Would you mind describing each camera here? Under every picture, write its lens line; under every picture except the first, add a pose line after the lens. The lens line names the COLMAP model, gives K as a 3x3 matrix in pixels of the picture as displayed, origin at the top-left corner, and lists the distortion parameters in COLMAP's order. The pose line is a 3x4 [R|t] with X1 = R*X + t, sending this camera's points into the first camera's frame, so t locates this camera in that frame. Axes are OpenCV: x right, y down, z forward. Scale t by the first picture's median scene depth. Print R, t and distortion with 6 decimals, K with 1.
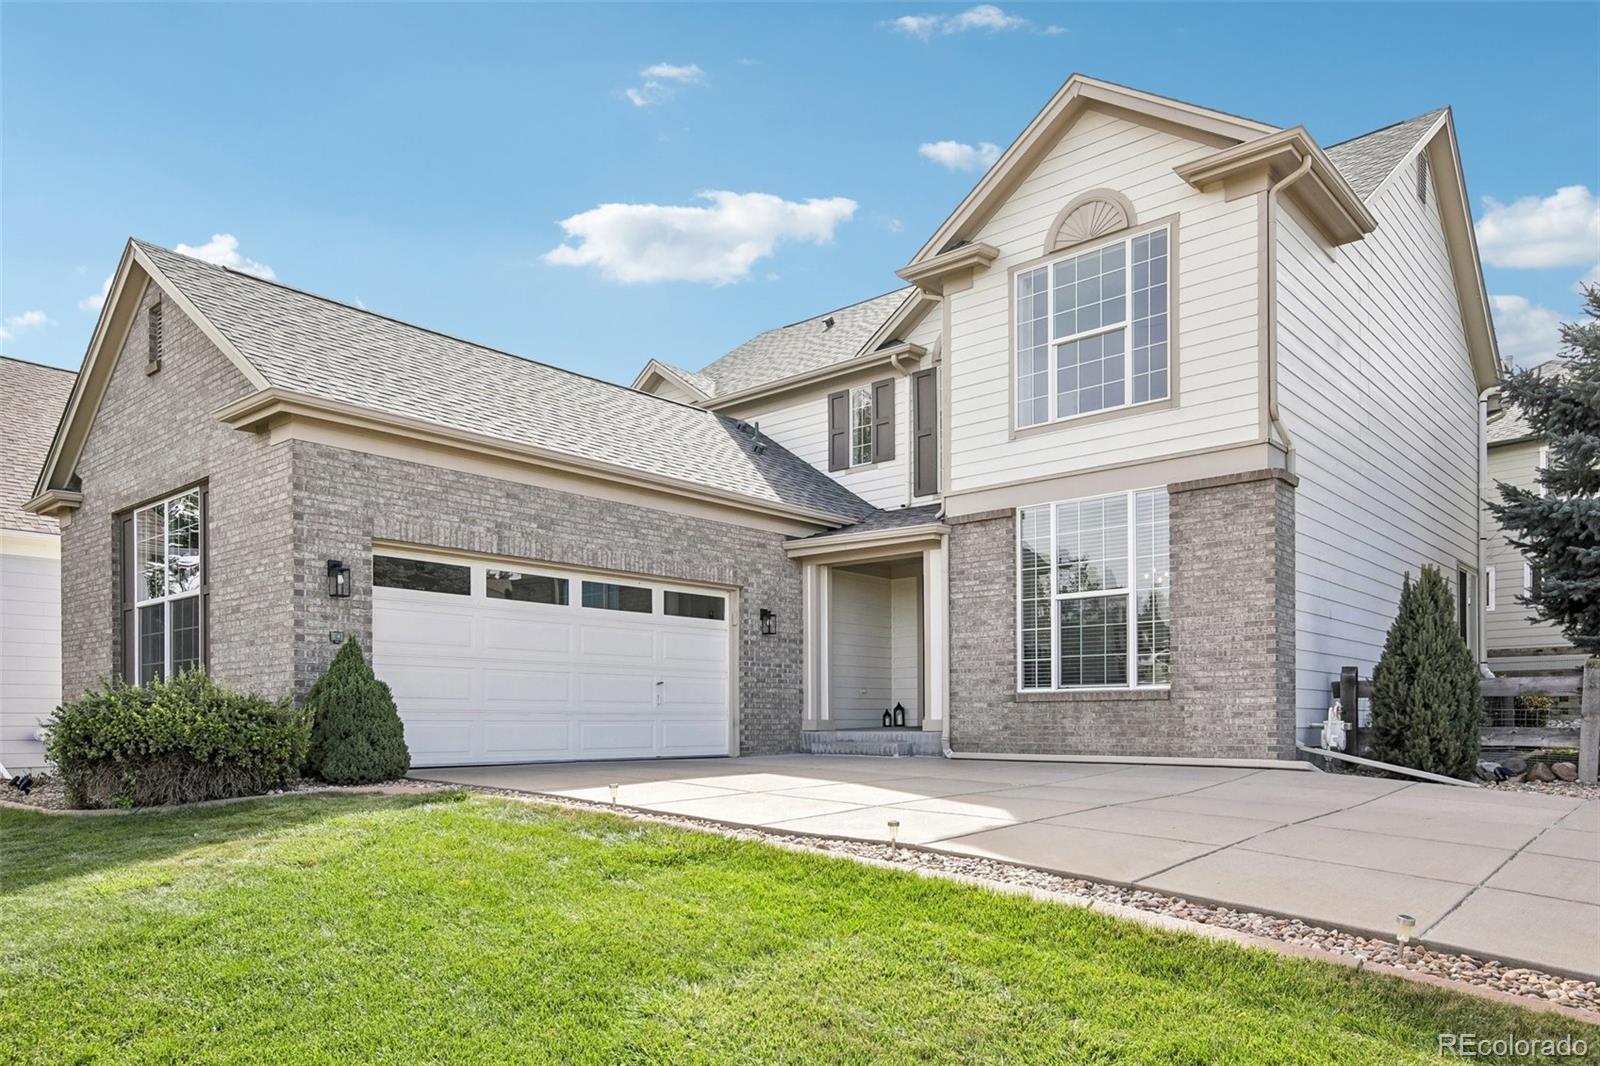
lens RADIAL K [[1097.2, 0, 806.6], [0, 1097.2, 639.6], [0, 0, 1]] dist [0.012894, 0.004401]
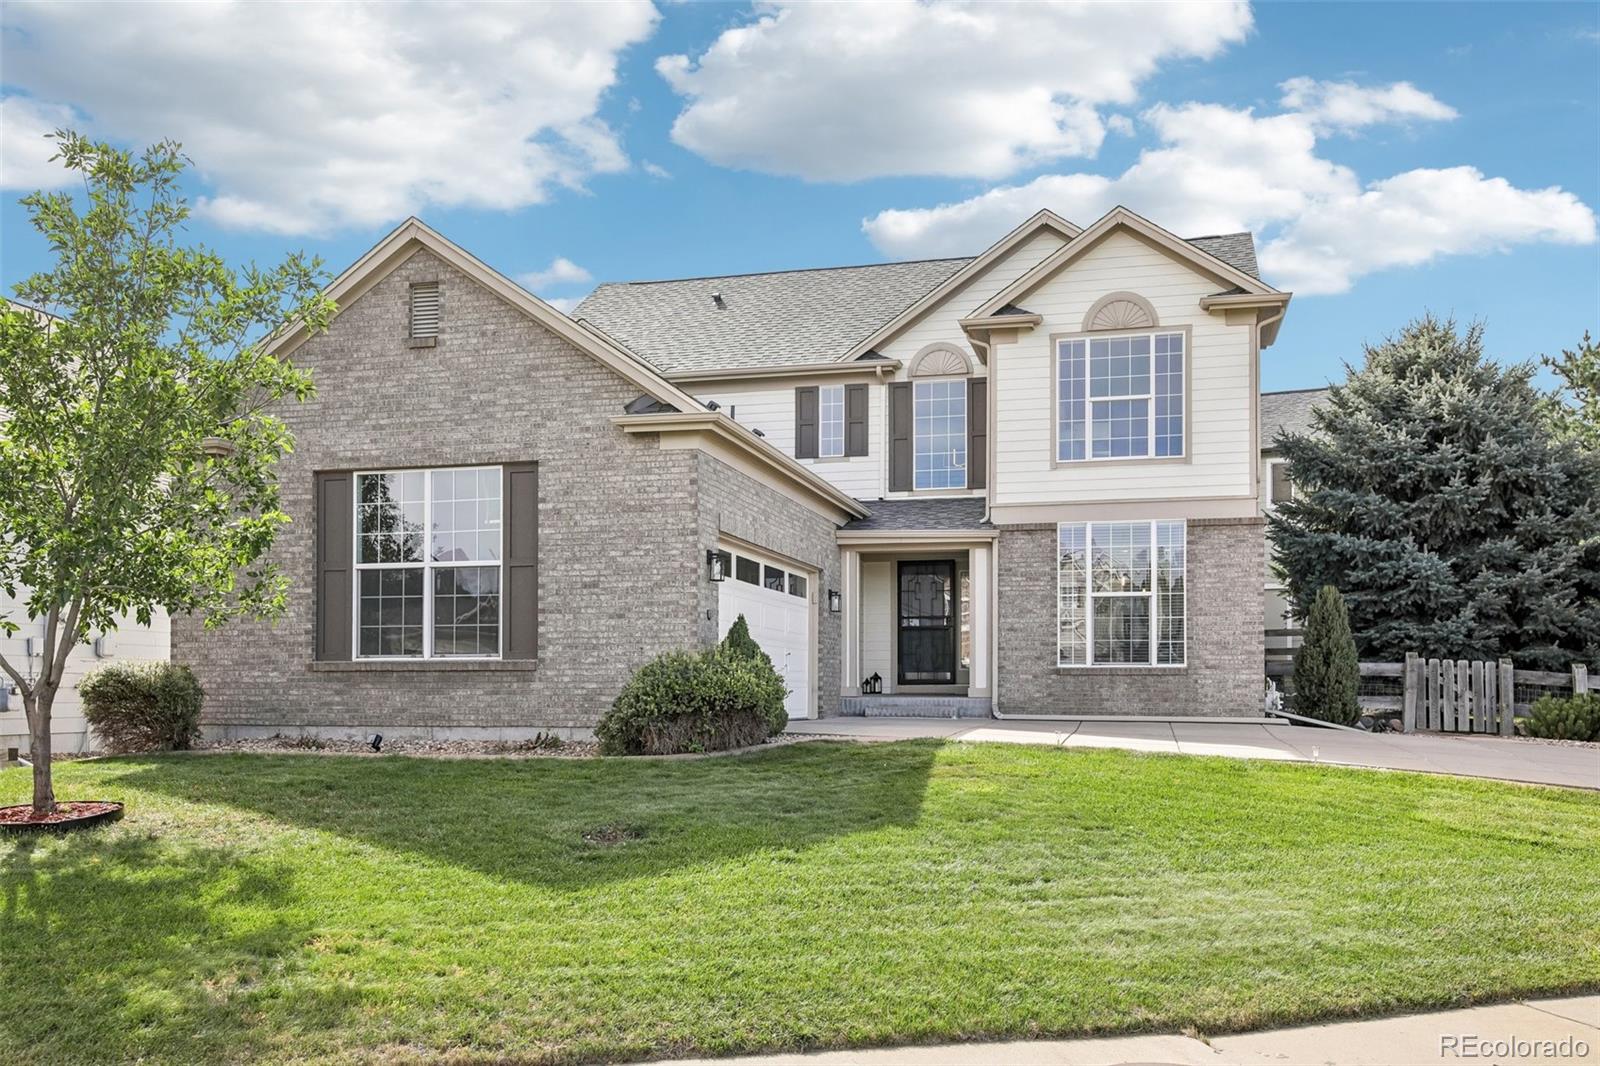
lens RADIAL K [[1364.5, 0, 799.3], [0, 1364.5, 532.2], [0, 0, 1]] dist [-0.007801, -0.002921]
pose [[0.896847, 0.059417, 0.438333, -0.783445], [-0.041677, 0.997880, -0.049991, -0.016897], [-0.440374, 0.026565, 0.897422, -0.299064]]
